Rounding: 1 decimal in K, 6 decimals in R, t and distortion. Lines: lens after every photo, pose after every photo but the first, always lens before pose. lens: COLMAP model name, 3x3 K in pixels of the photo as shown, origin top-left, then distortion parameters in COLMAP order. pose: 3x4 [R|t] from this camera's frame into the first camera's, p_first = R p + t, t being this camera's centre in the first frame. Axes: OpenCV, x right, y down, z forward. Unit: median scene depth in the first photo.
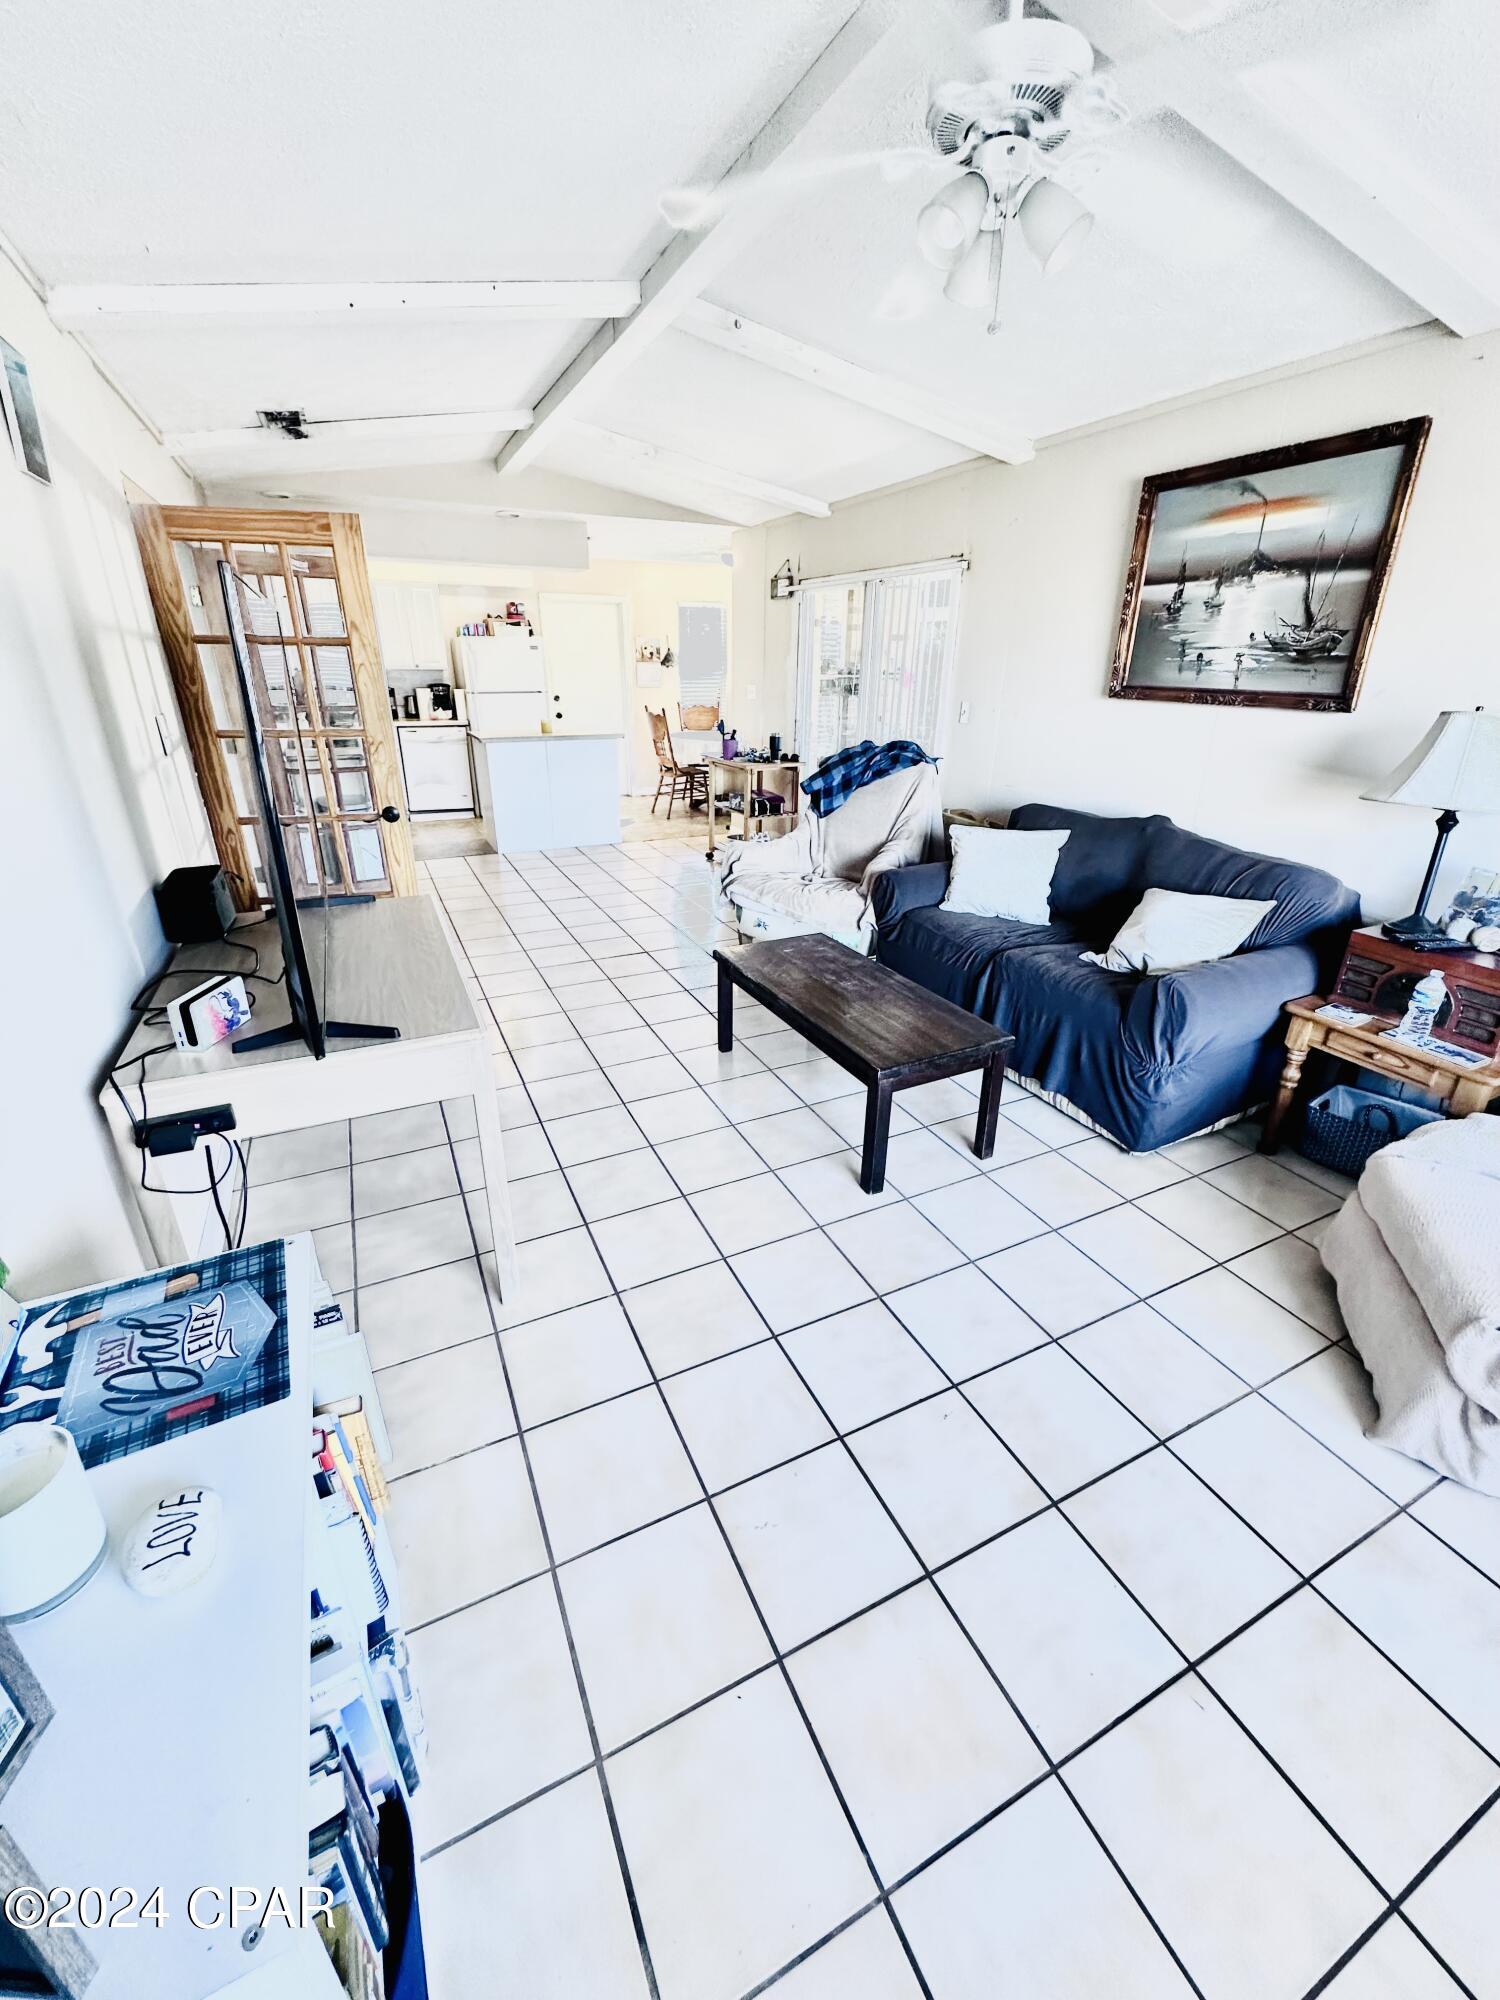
lens RADIAL K [[799.3, 0, 748.5], [0, 799.3, 995.0], [0, 0, 1]] dist [-0.000215, 0.000457]
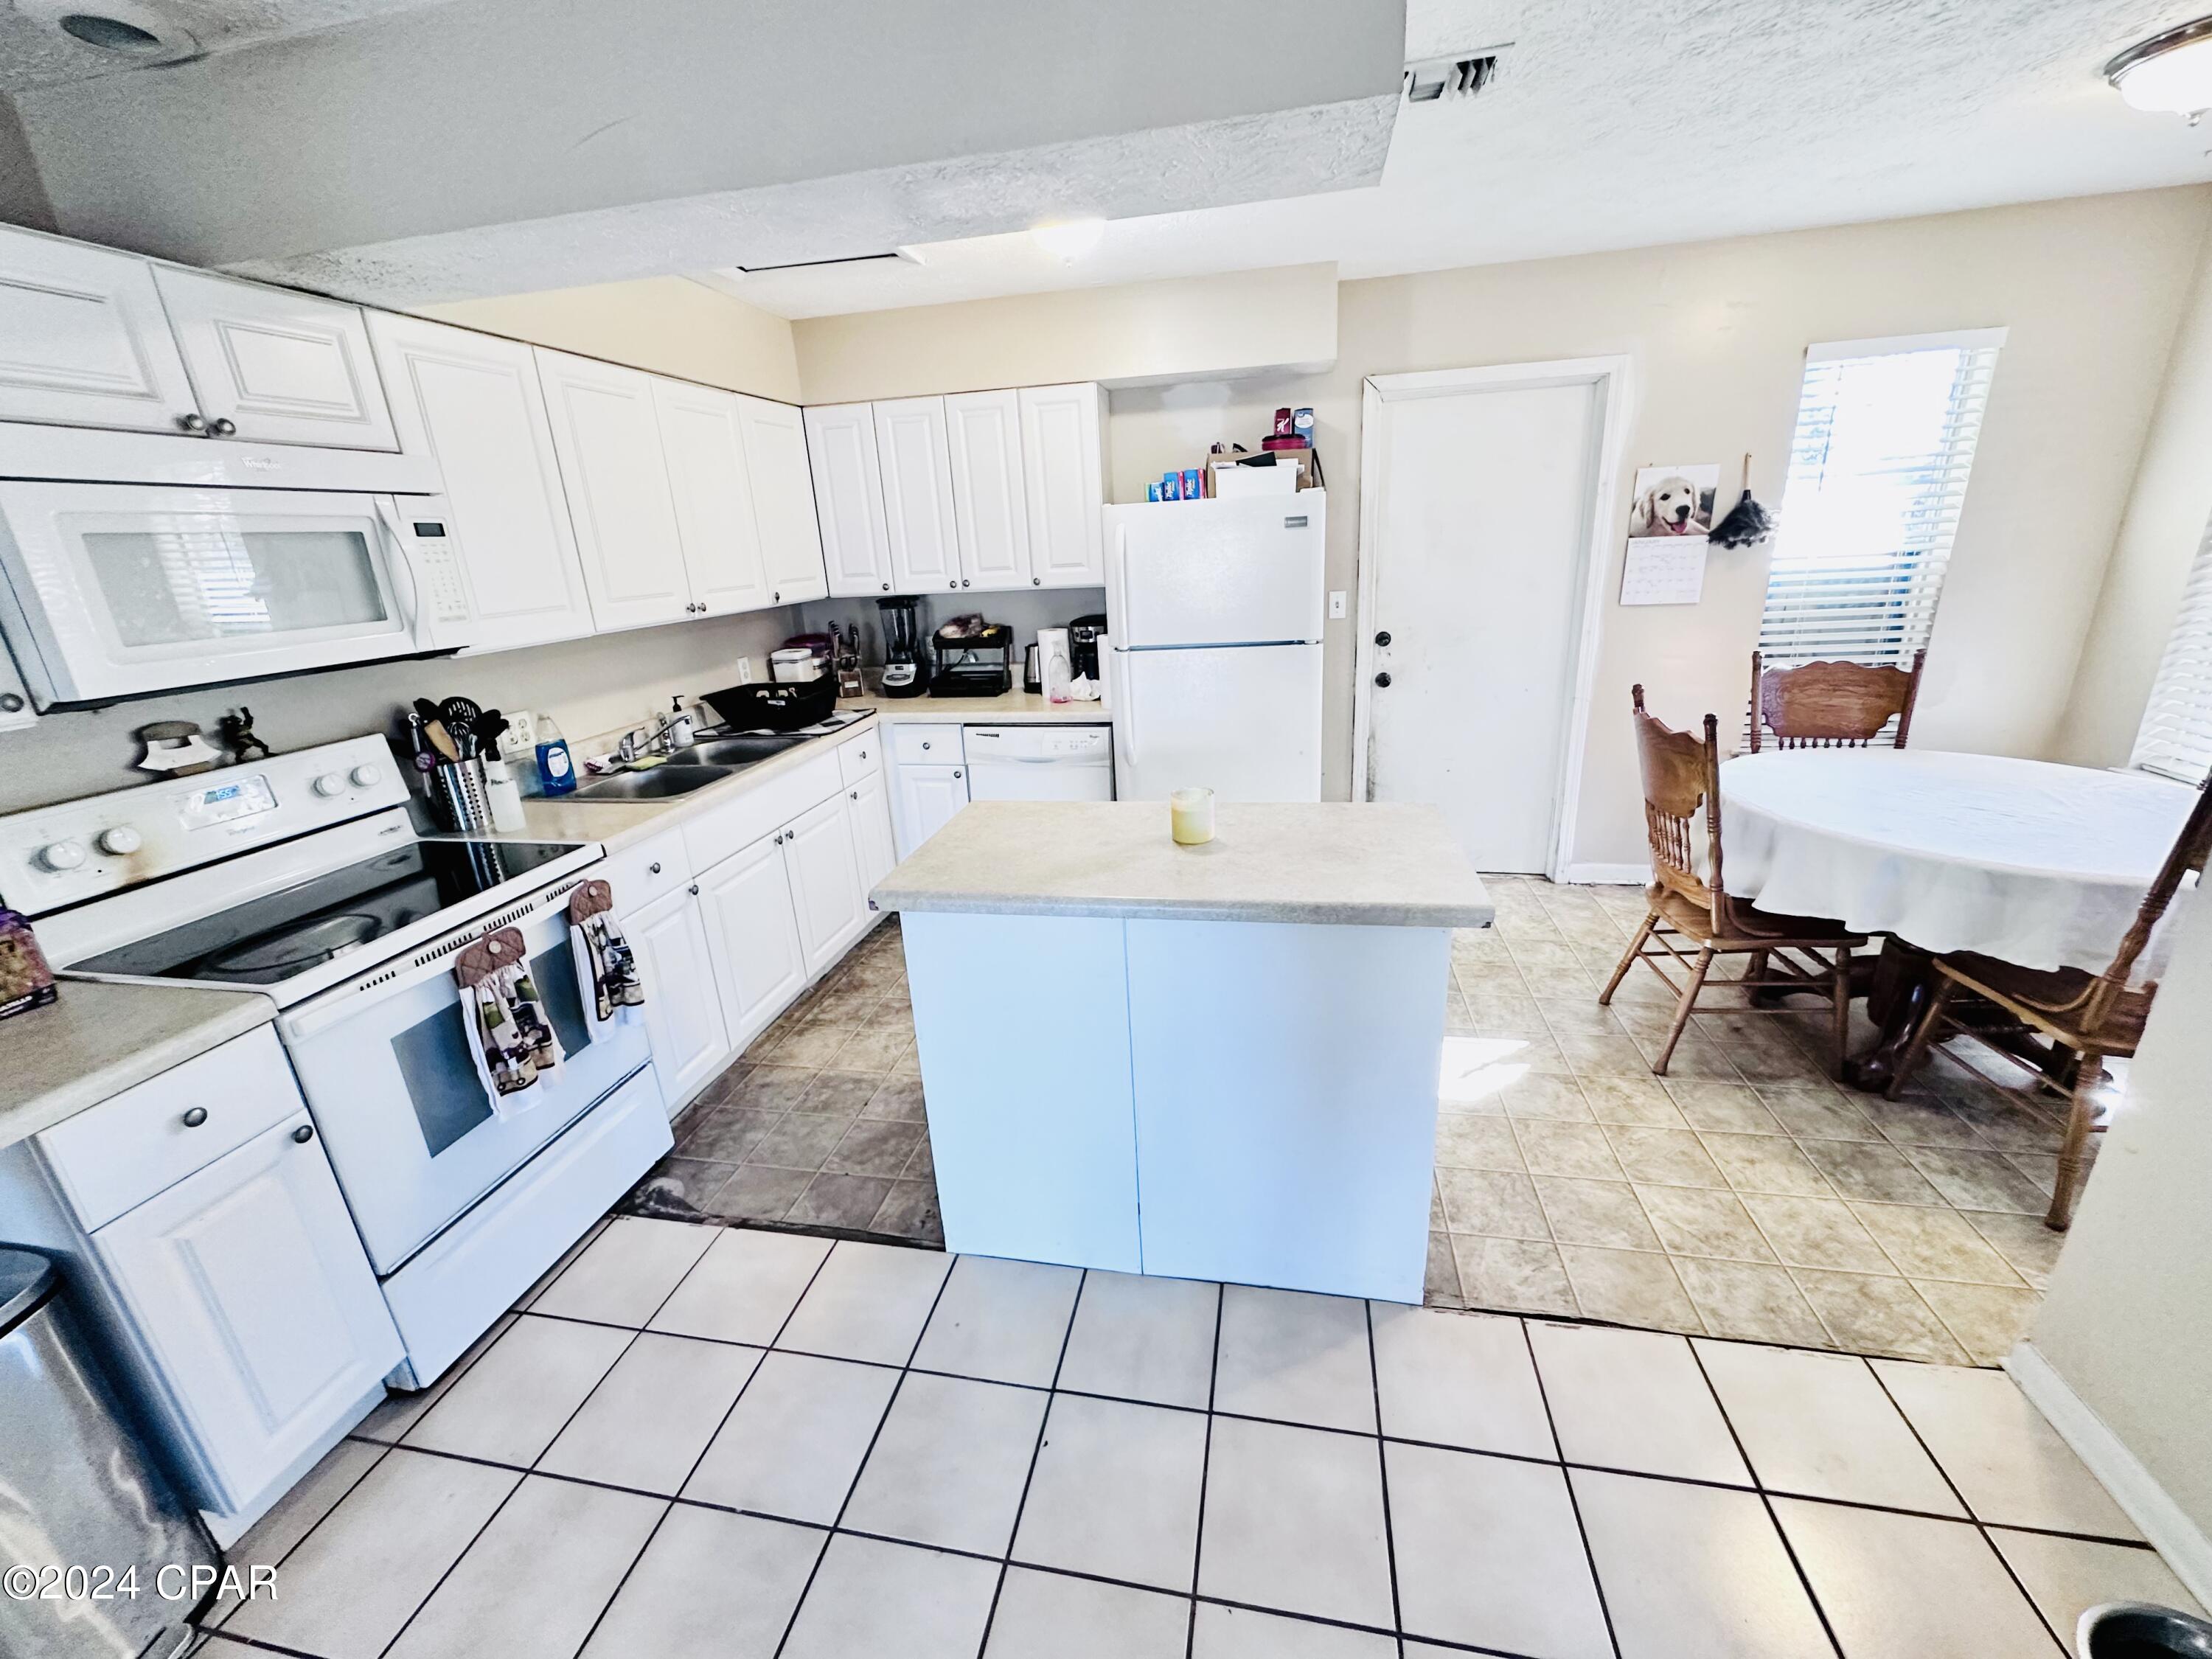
lens RADIAL K [[884.1, 0, 1106.7], [0, 884.1, 828.3], [0, 0, 1]] dist [-0.000215, 0.000457]
pose [[0.801529, 0.136930, -0.582066, -0.088332], [-0.175789, 0.984372, -0.010498, -0.272507], [0.571532, 0.110735, 0.813074, 0.627097]]
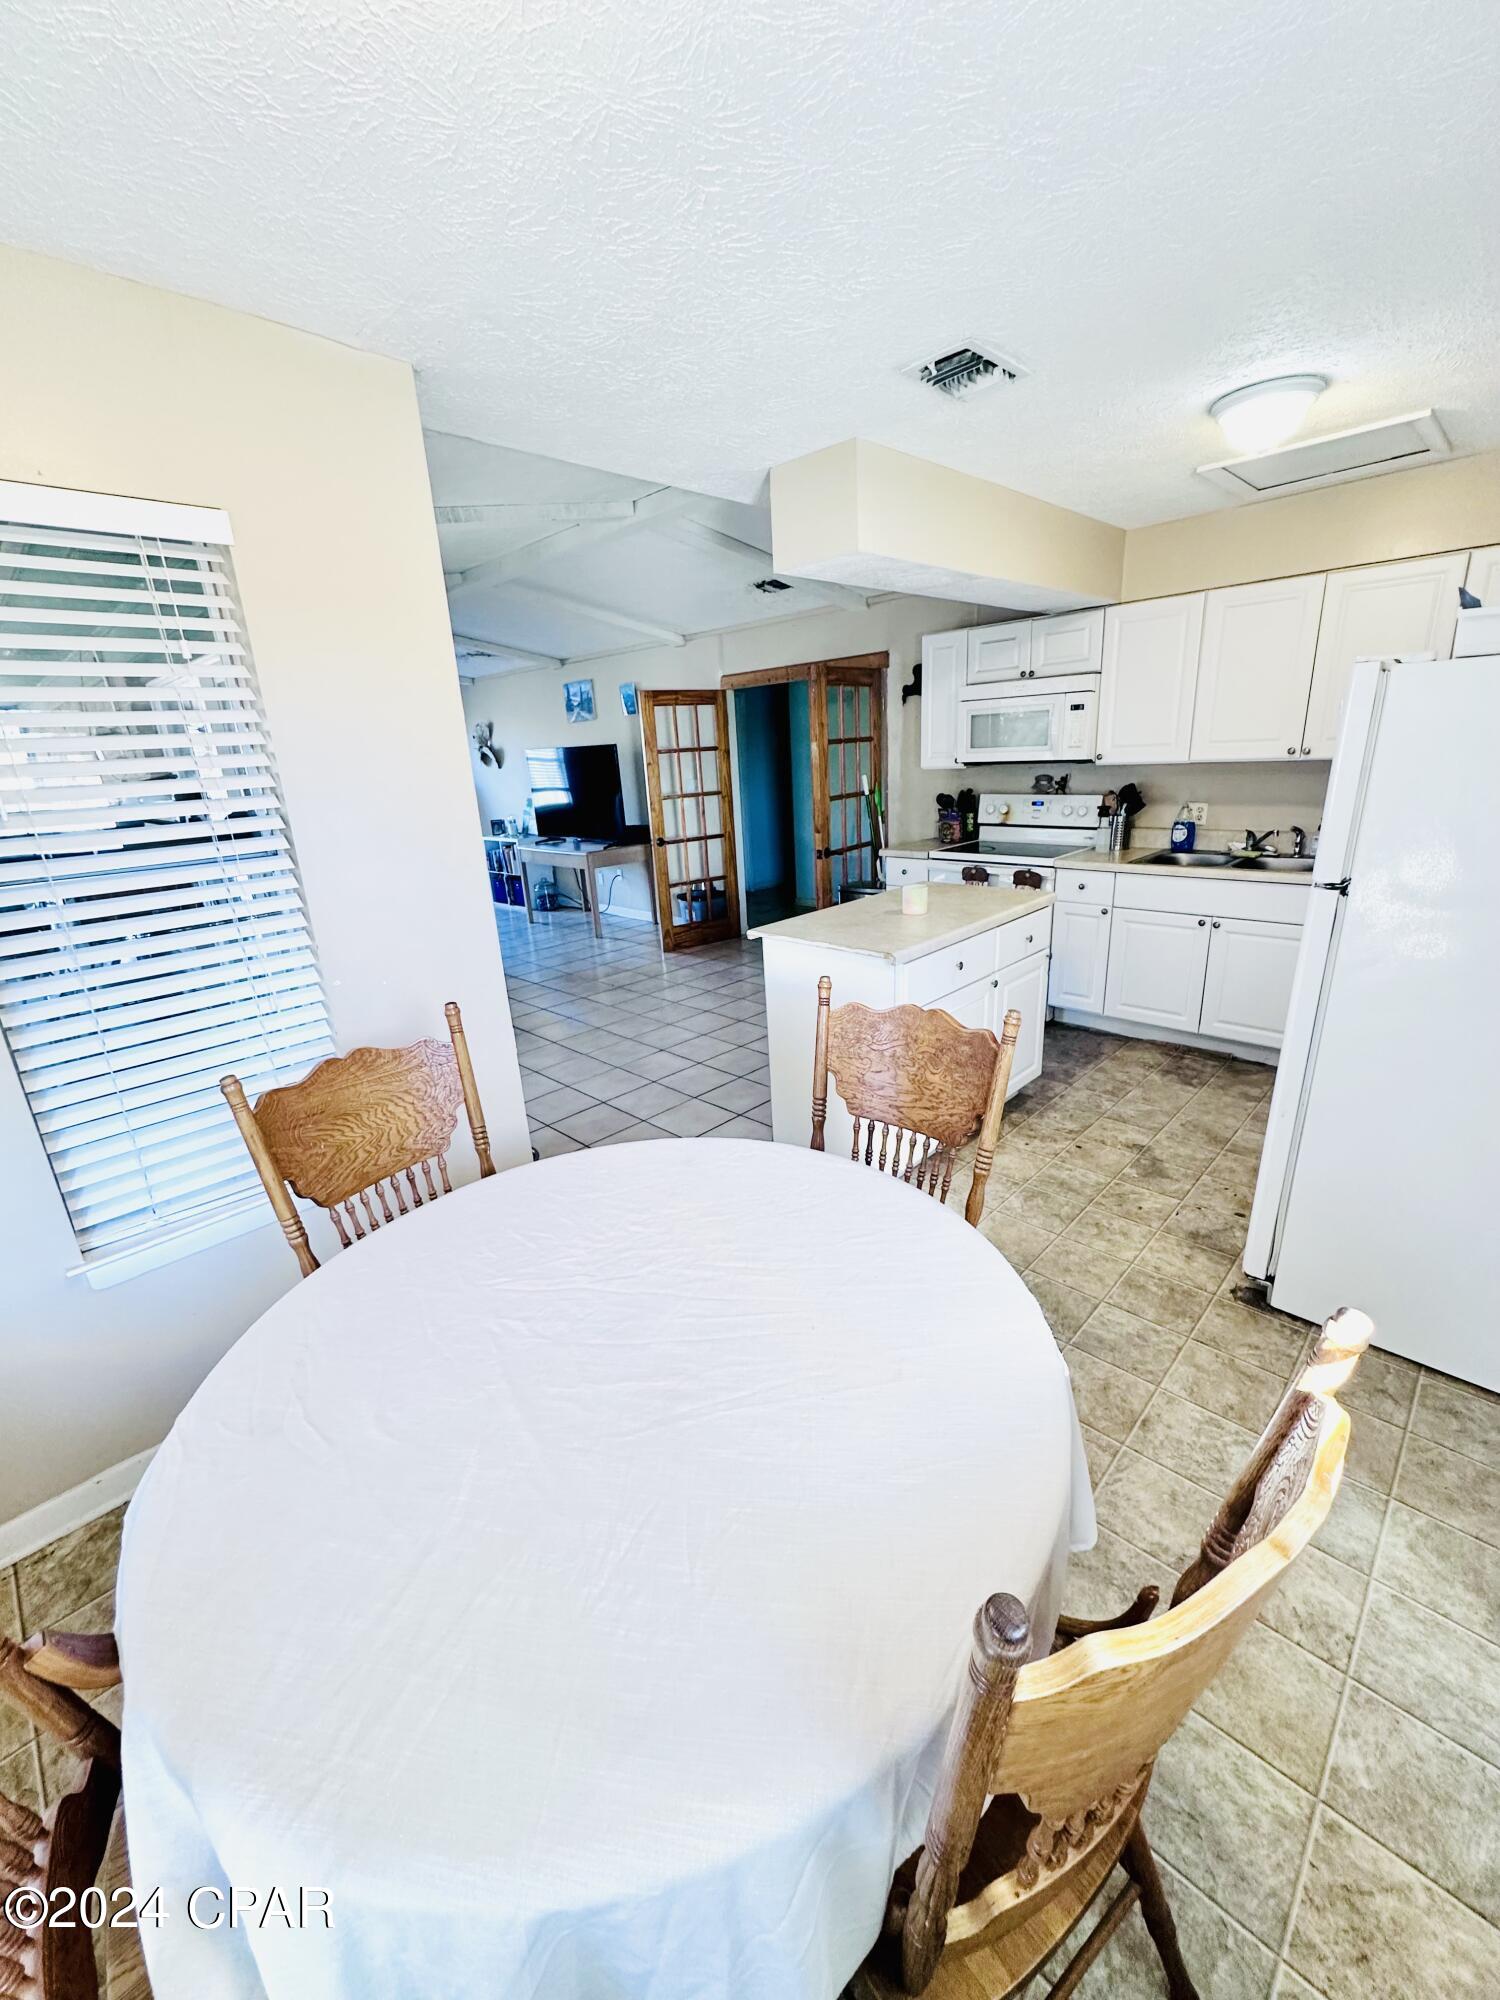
lens RADIAL K [[799.3, 0, 751.6], [0, 799.3, 1006.6], [0, 0, 1]] dist [-0.000215, 0.000457]
pose [[-0.938043, 0.152480, -0.311168, 0.025666], [-0.086996, 0.765593, 0.637416, -0.587279], [0.335422, 0.624994, -0.704893, 1.357364]]
